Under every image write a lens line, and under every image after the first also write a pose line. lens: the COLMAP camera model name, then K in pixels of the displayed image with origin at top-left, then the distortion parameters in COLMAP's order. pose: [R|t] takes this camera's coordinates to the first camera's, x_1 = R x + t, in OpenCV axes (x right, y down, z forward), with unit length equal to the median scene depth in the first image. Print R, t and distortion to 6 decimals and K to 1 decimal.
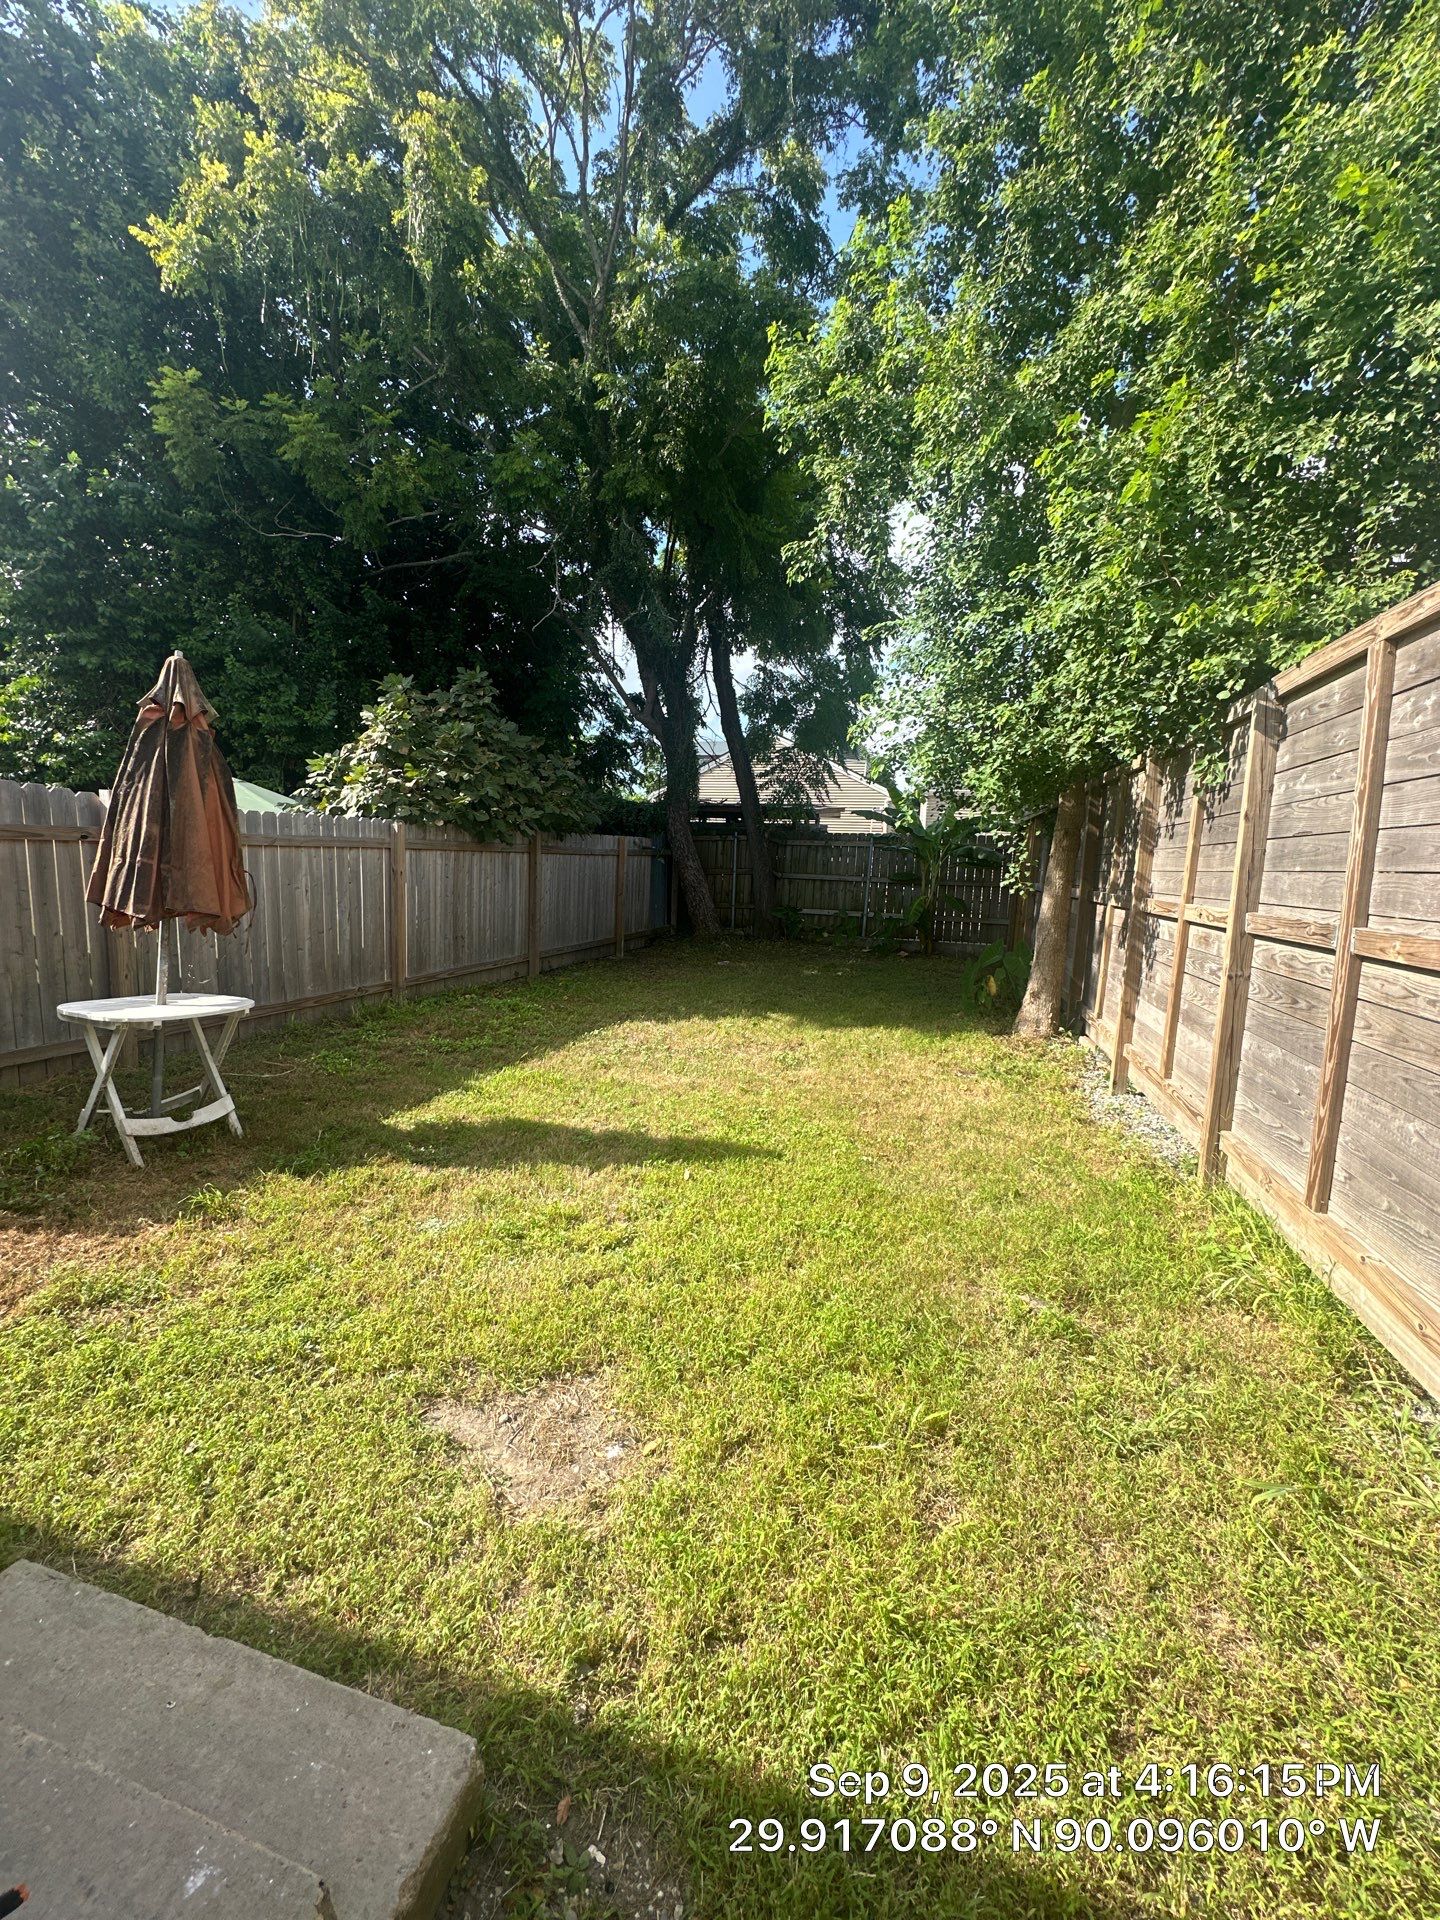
lens RADIAL K [[764.4, 0, 715.9], [0, 764.4, 958.7], [0, 0, 1]] dist [-0.004792, 0.000247]
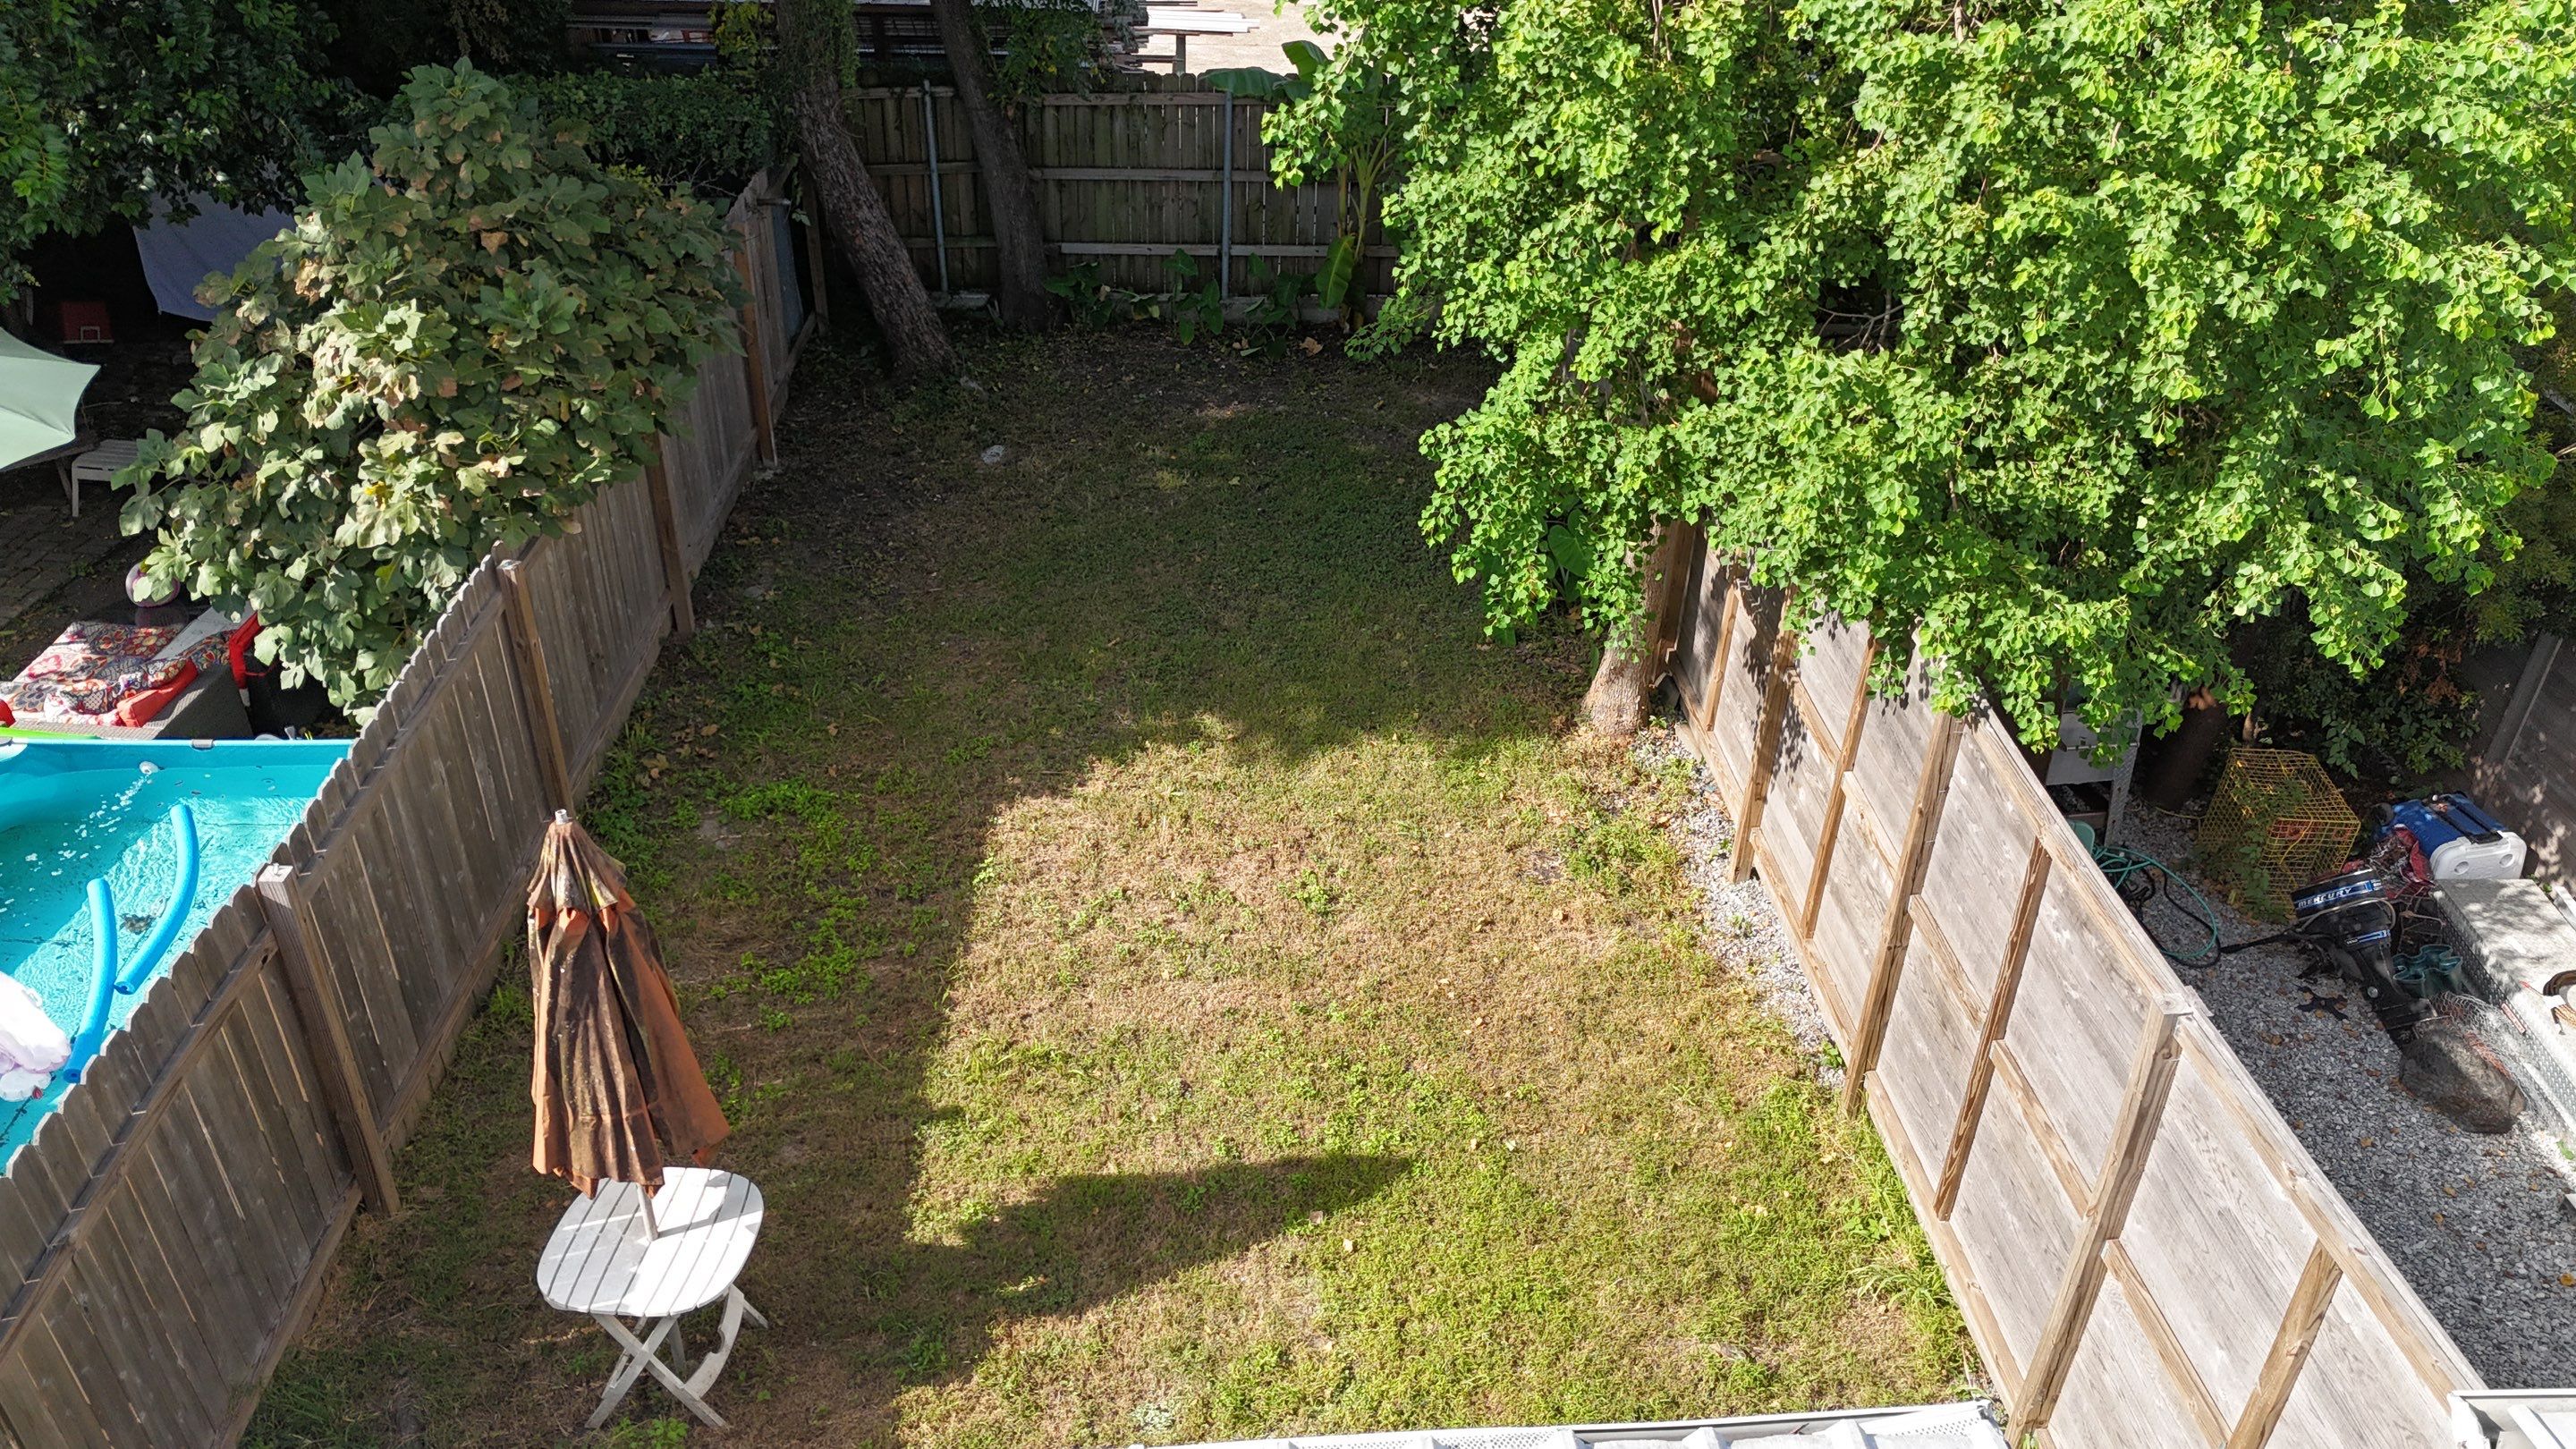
lens RADIAL K [[1868.3, 0, 1296.5], [0, 1868.3, 730.5], [0, 0, 1]] dist [0.040310, -0.016630]
pose [[0.938894, -0.197787, 0.281706, -0.504894], [0.046396, 0.883673, 0.465801, -1.082281], [-0.341065, -0.424267, 0.838851, -0.480169]]
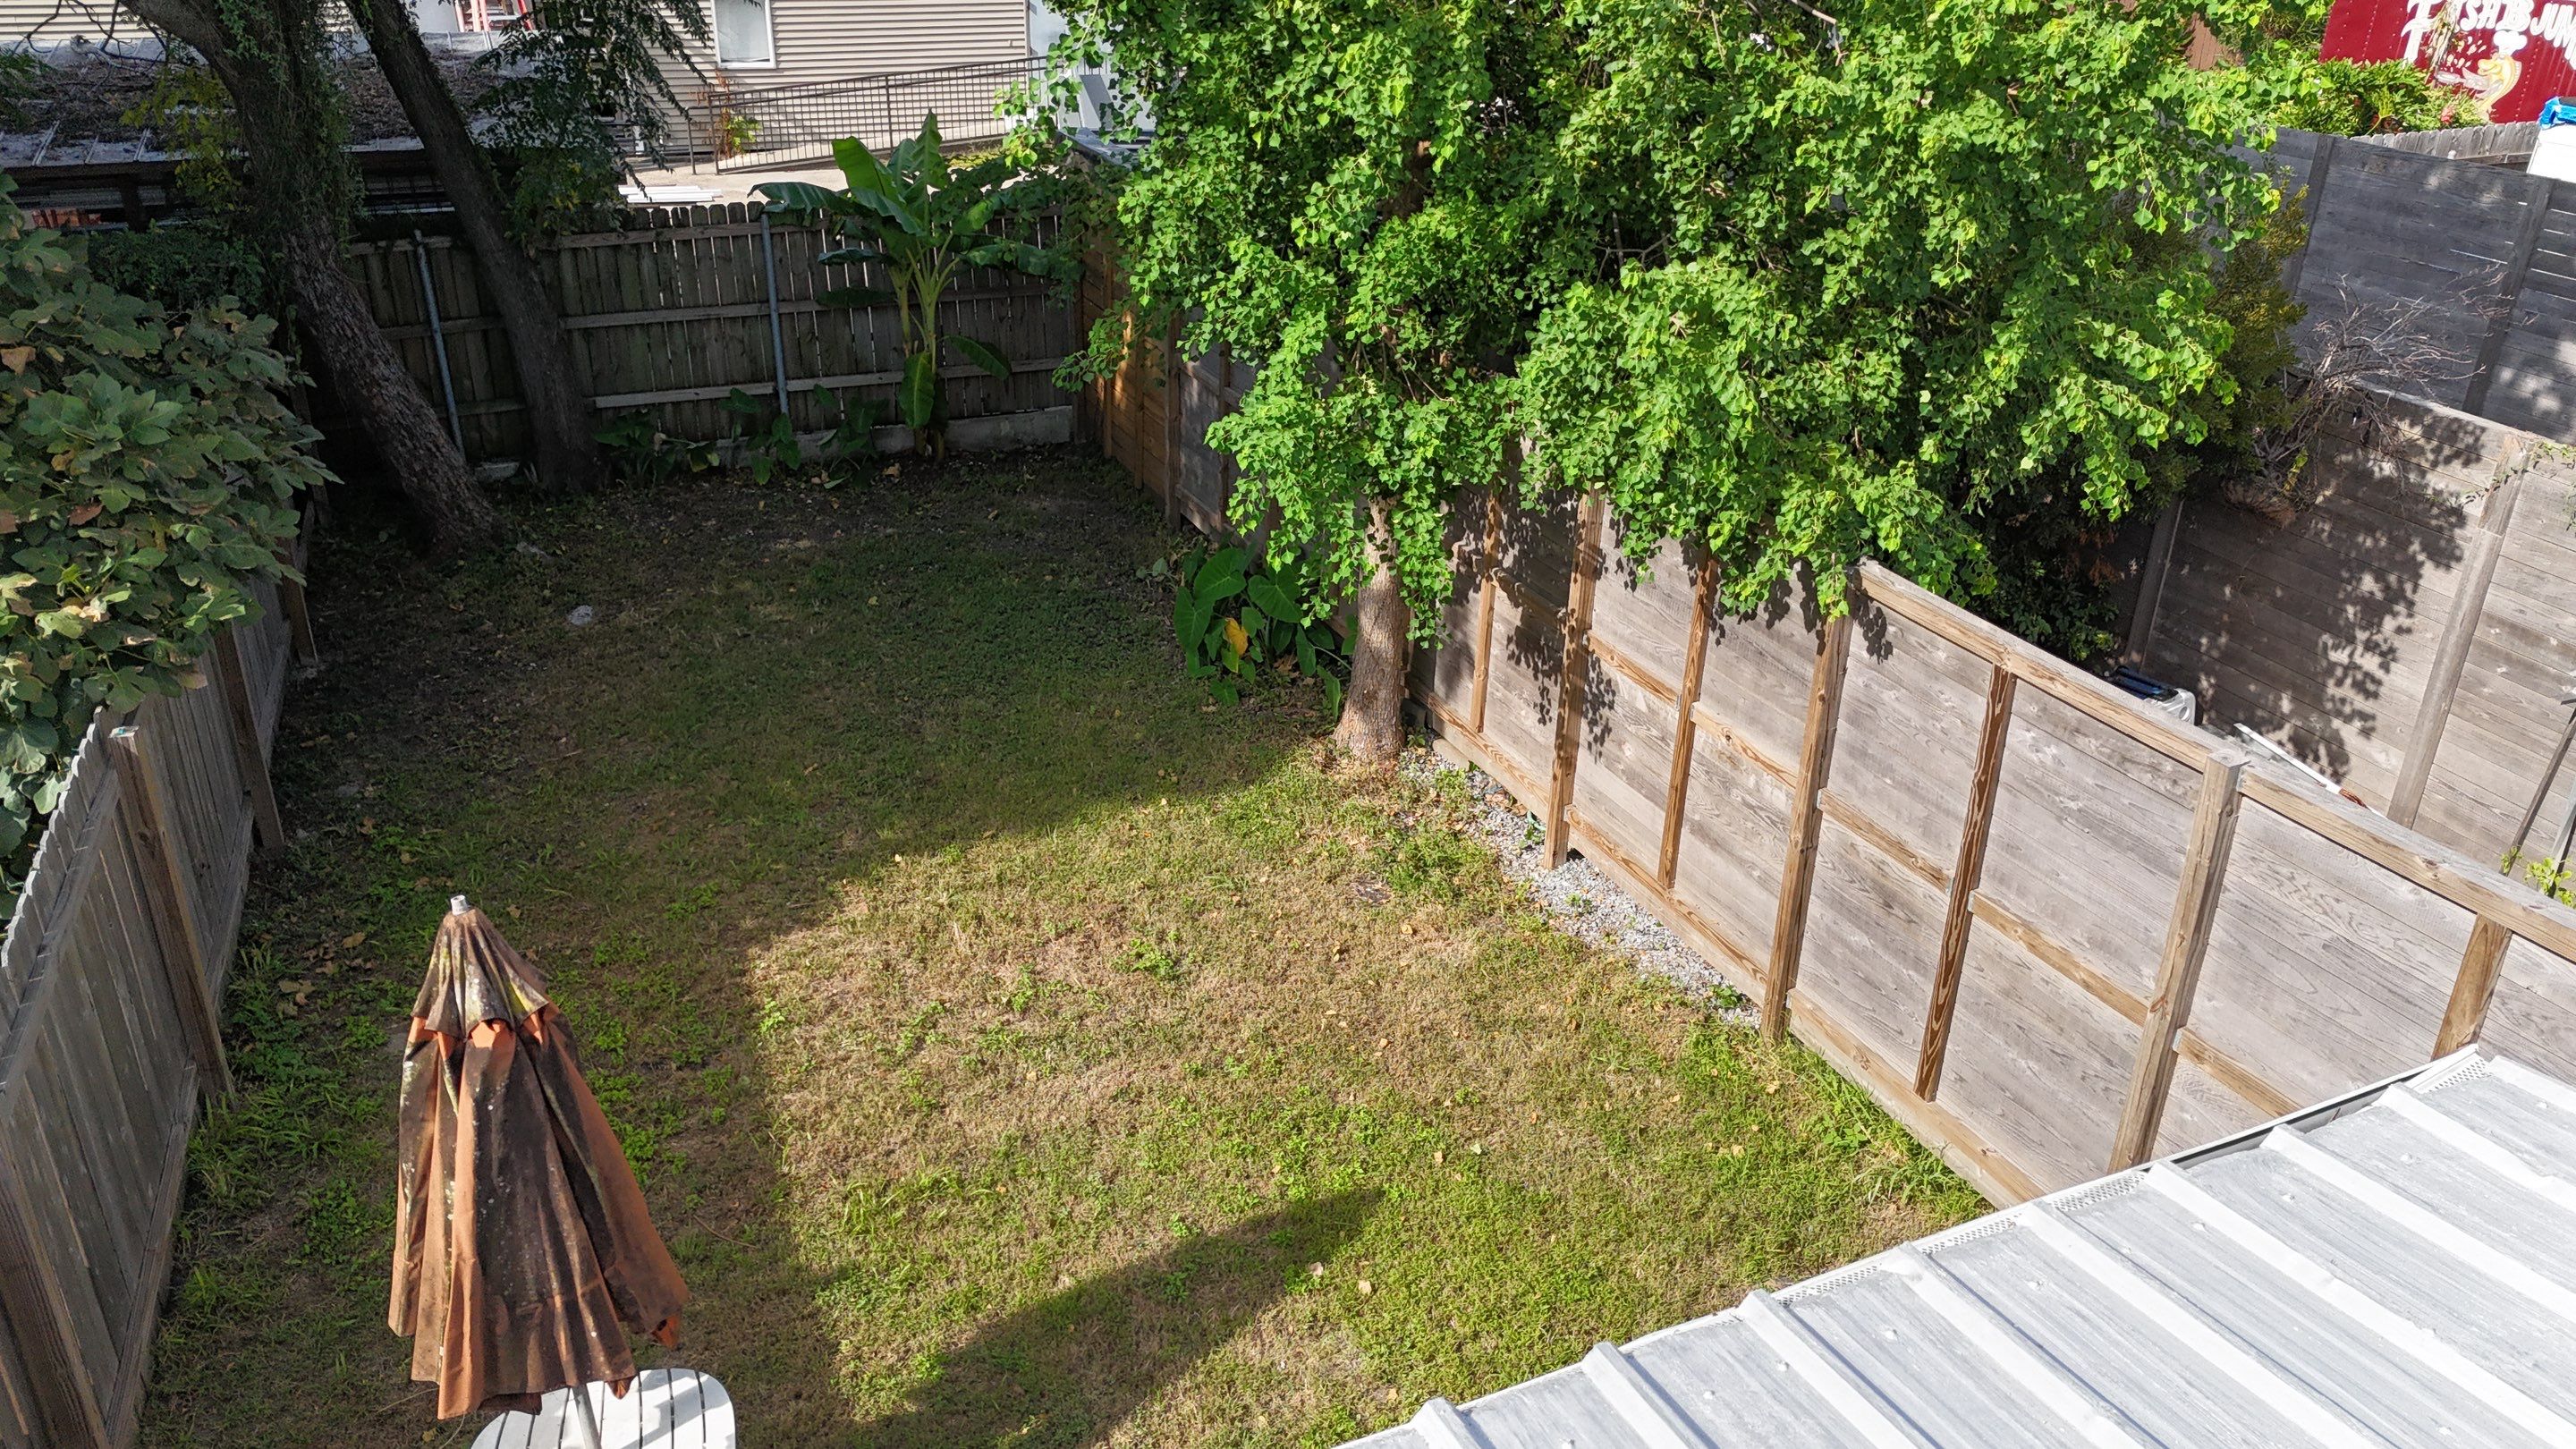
lens RADIAL K [[1868.3, 0, 1286.3], [0, 1868.3, 725.8], [0, 0, 1]] dist [0.040310, -0.016630]
pose [[0.761287, -0.305007, 0.572200, -0.879024], [0.086931, 0.922502, 0.376075, -0.842931], [-0.642562, -0.236559, 0.728803, -0.193548]]
